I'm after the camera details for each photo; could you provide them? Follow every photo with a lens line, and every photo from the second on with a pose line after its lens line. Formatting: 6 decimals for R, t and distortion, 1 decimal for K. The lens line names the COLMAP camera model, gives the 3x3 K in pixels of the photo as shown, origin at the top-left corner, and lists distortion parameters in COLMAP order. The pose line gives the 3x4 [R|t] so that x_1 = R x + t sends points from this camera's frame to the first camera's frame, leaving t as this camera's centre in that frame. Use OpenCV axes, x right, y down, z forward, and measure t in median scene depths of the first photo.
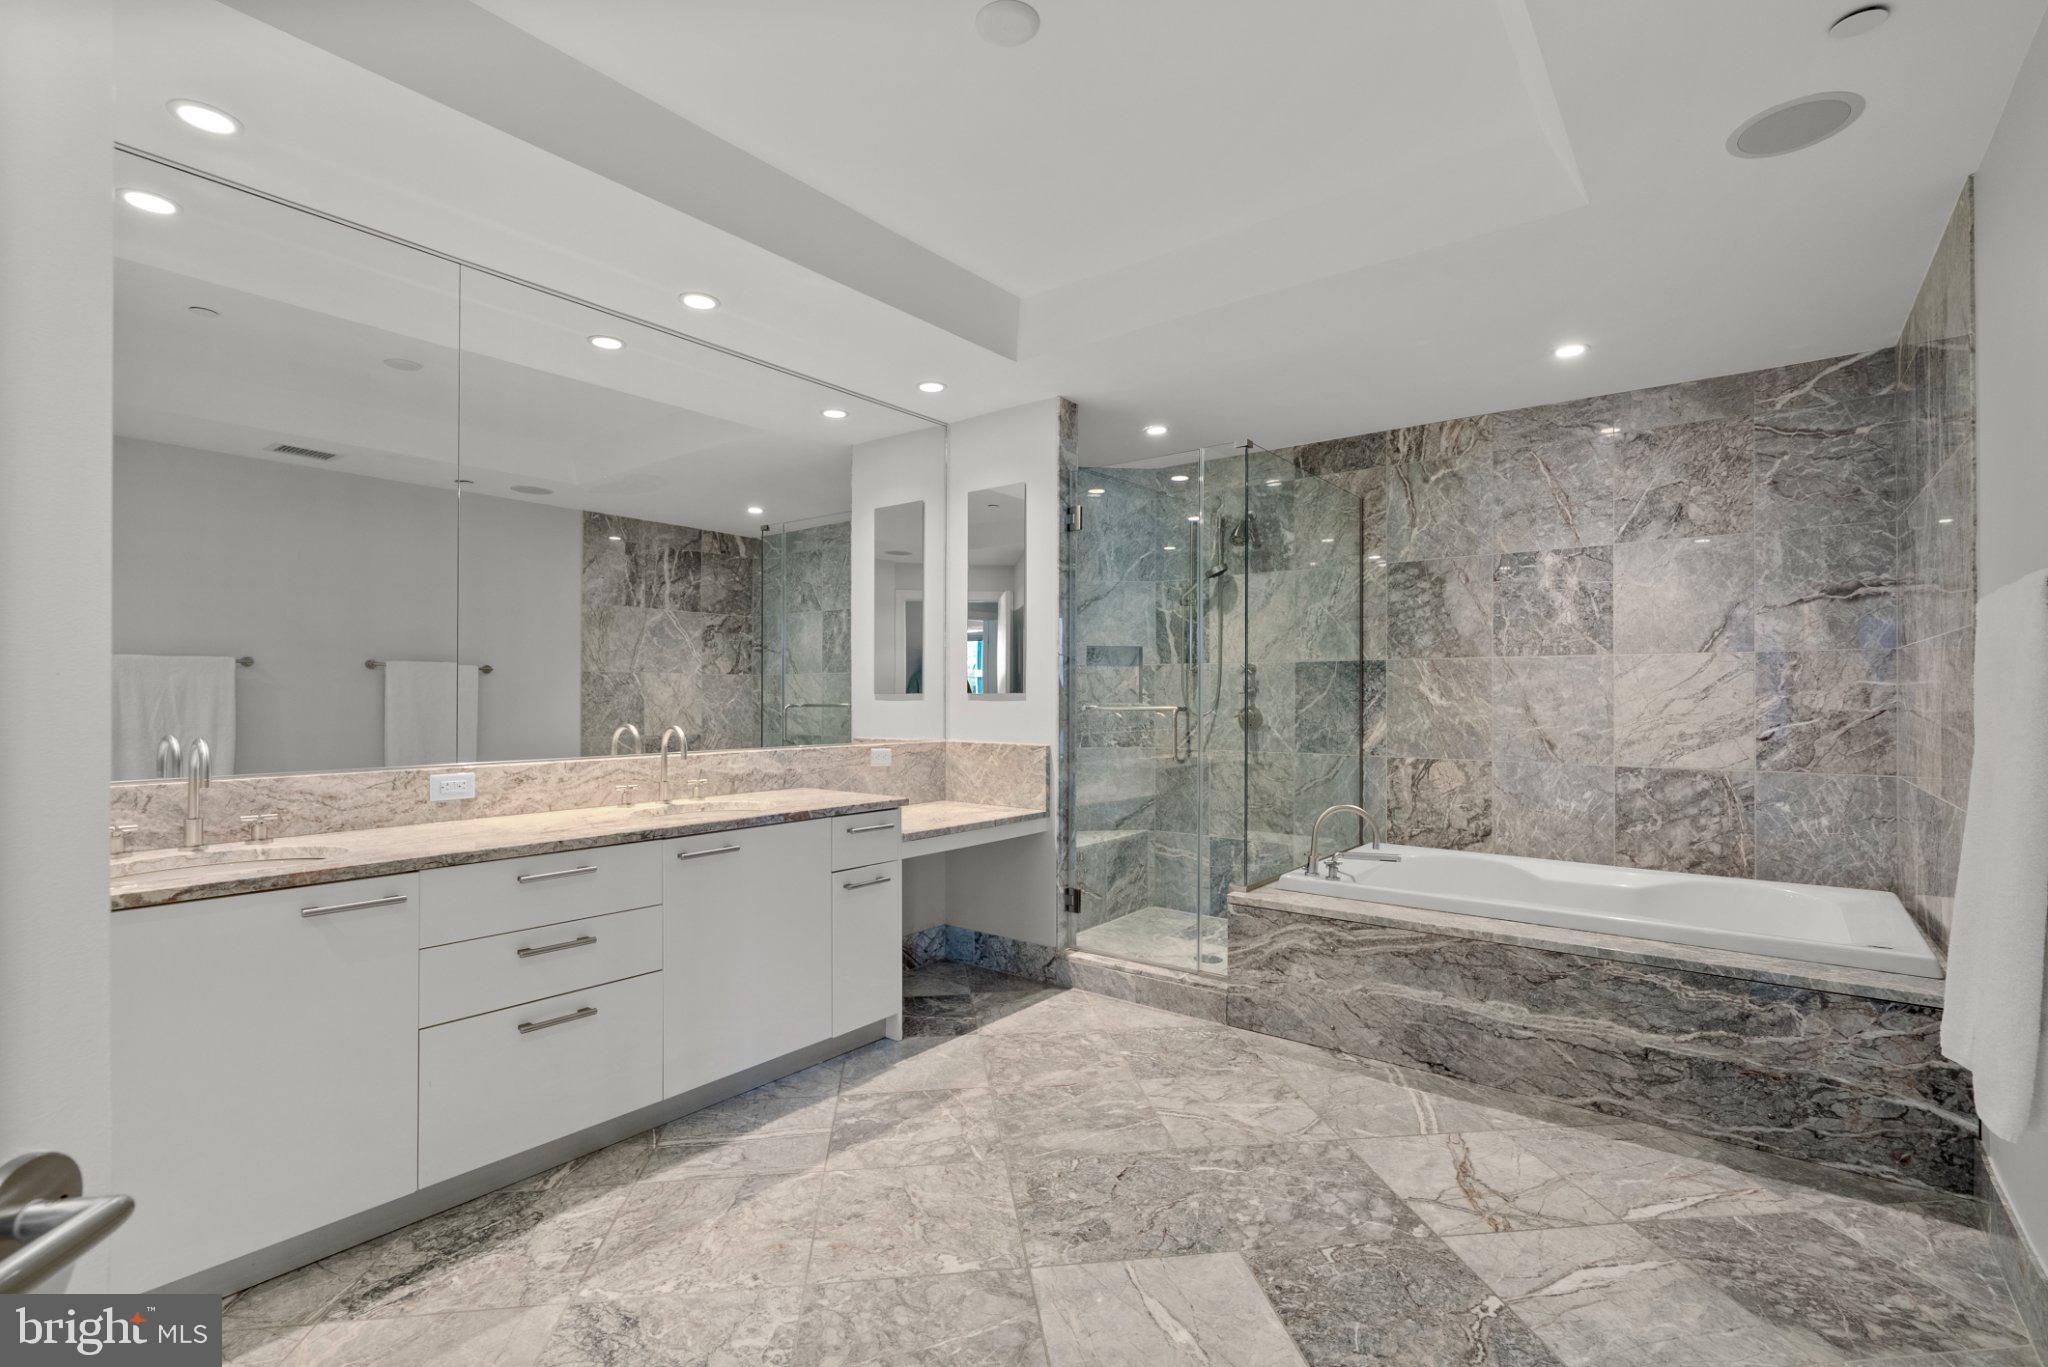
lens RADIAL K [[930.6, 0, 1022.8], [0, 930.6, 687.7], [0, 0, 1]] dist [-0.007509, 0.003097]
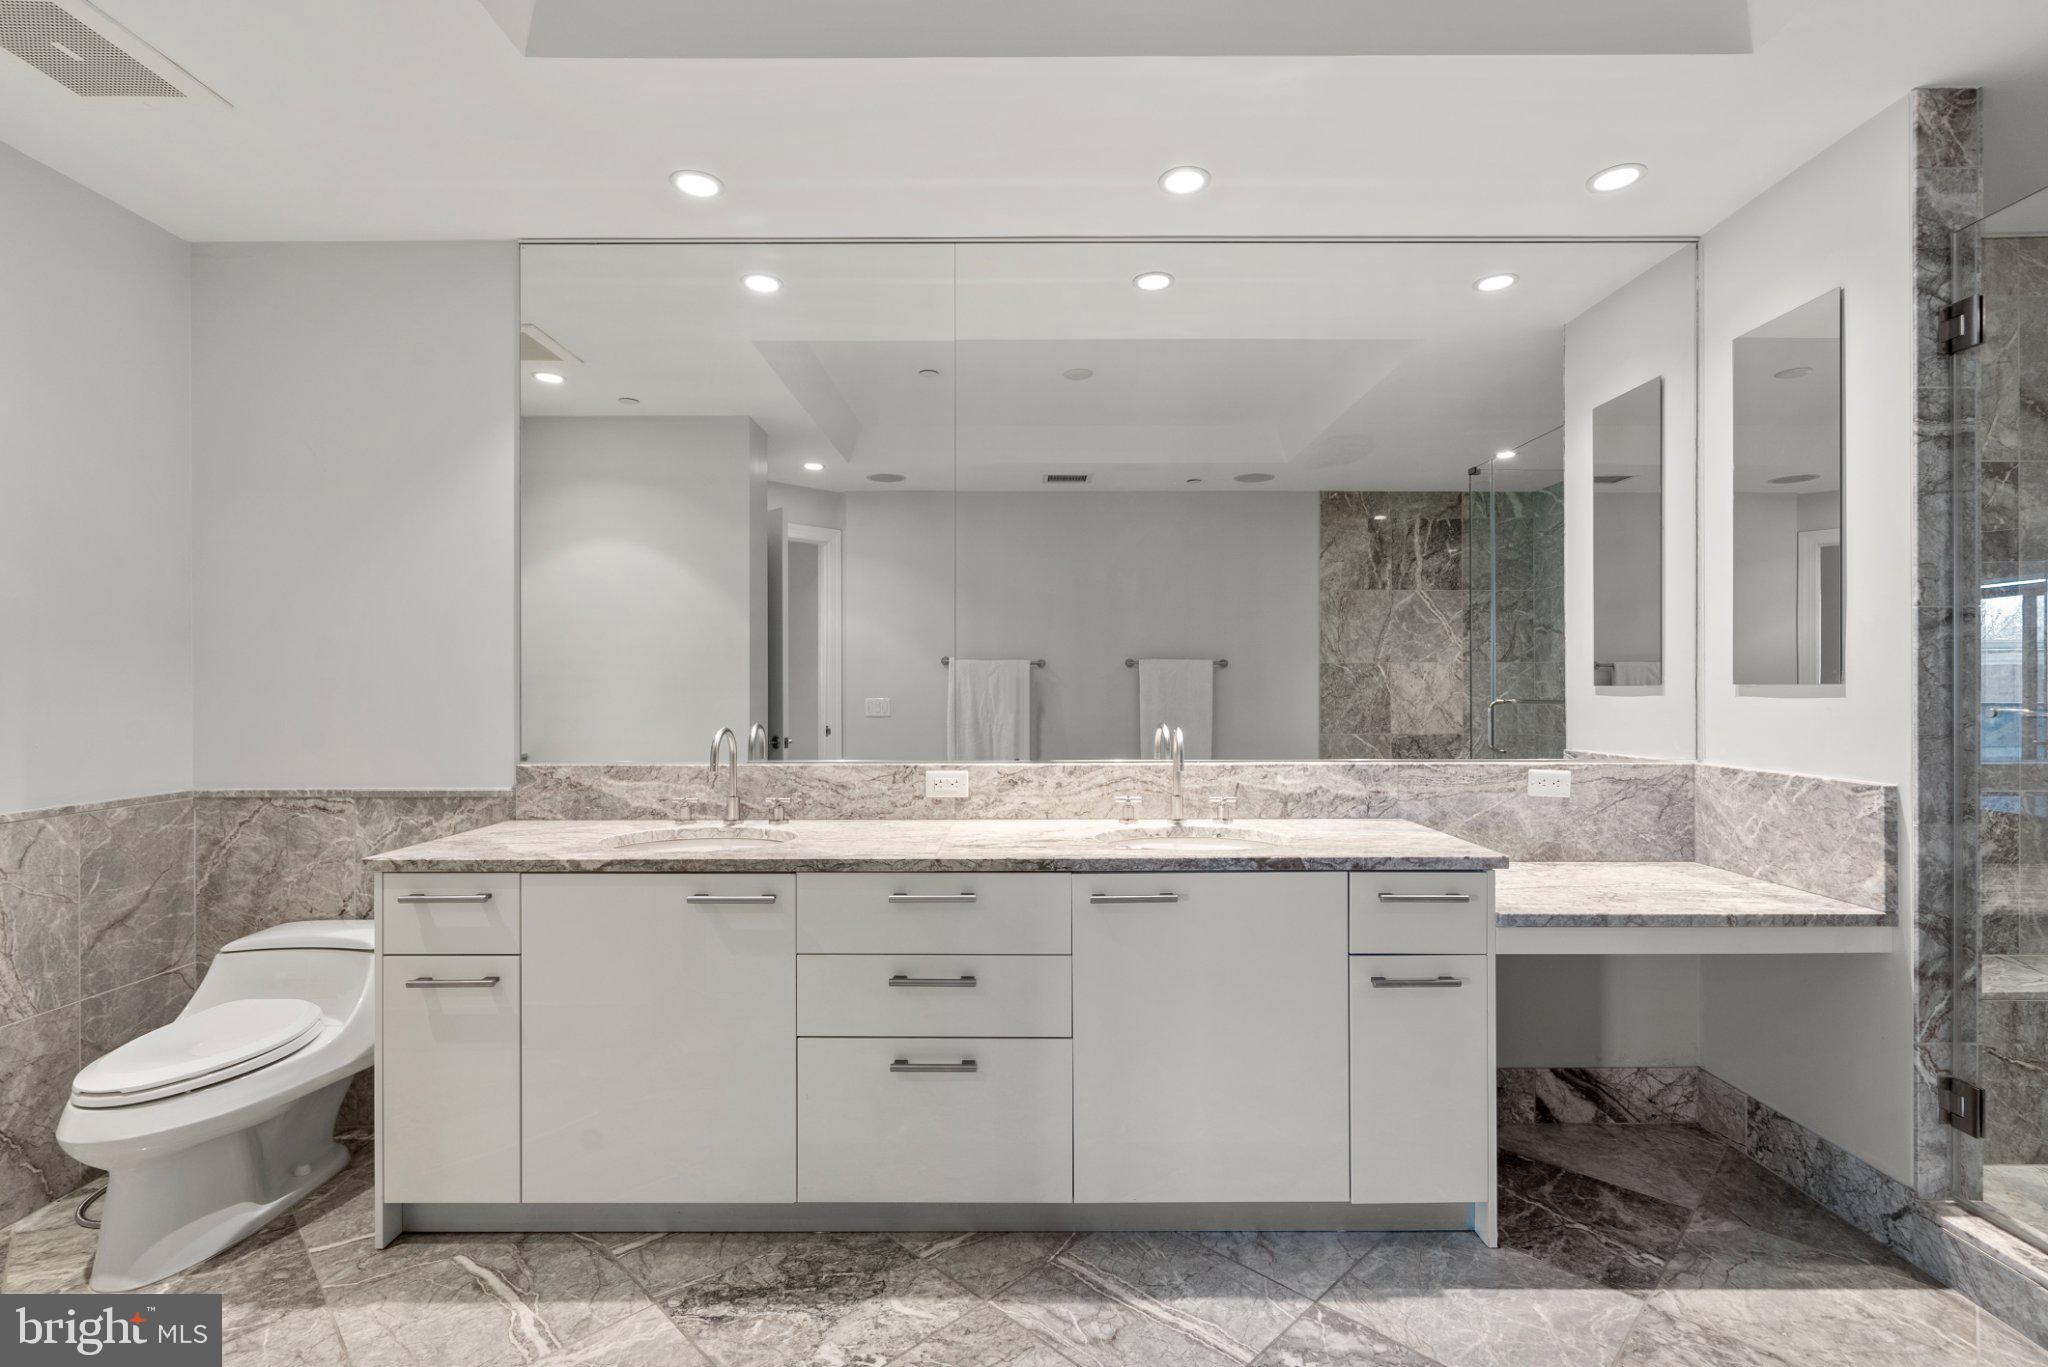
lens RADIAL K [[930.6, 0, 1024.0], [0, 930.6, 686.0], [0, 0, 1]] dist [-0.007509, 0.003097]
pose [[0.613715, -0.004867, -0.789513, 0.139182], [0.009279, 0.999956, 0.001048, 0.002666], [0.789473, -0.007969, 0.613733, 0.320791]]
